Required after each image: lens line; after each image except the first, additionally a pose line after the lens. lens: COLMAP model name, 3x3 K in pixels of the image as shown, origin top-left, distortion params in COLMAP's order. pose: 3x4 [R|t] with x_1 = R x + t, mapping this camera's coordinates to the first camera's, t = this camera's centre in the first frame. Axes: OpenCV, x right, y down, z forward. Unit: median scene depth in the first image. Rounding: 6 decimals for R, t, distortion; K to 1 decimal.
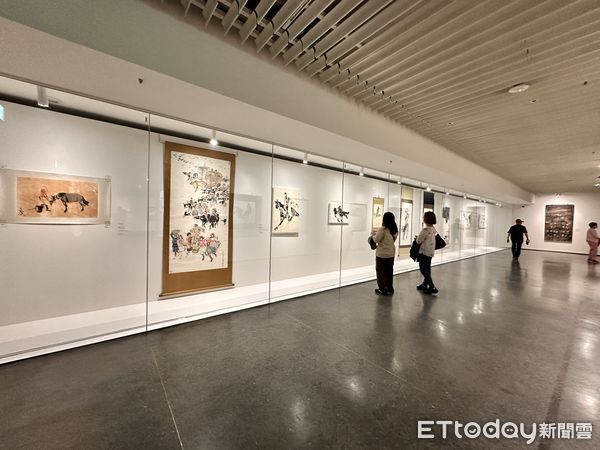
lens RADIAL K [[241.4, 0, 299.1], [0, 241.4, 227.1], [0, 0, 1]] dist [-0.000228, -0.000218]
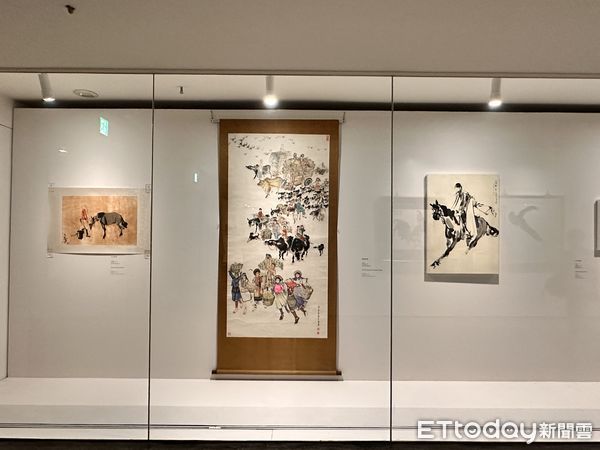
lens RADIAL K [[389.2, 0, 299.9], [0, 389.2, 223.1], [0, 0, 1]] dist [0.020125, 0.002273]
pose [[0.787854, -0.020396, -0.615524, 0.195997], [-0.006258, 0.999135, -0.041118, -0.048447], [0.615830, 0.036247, 0.787045, 0.326356]]
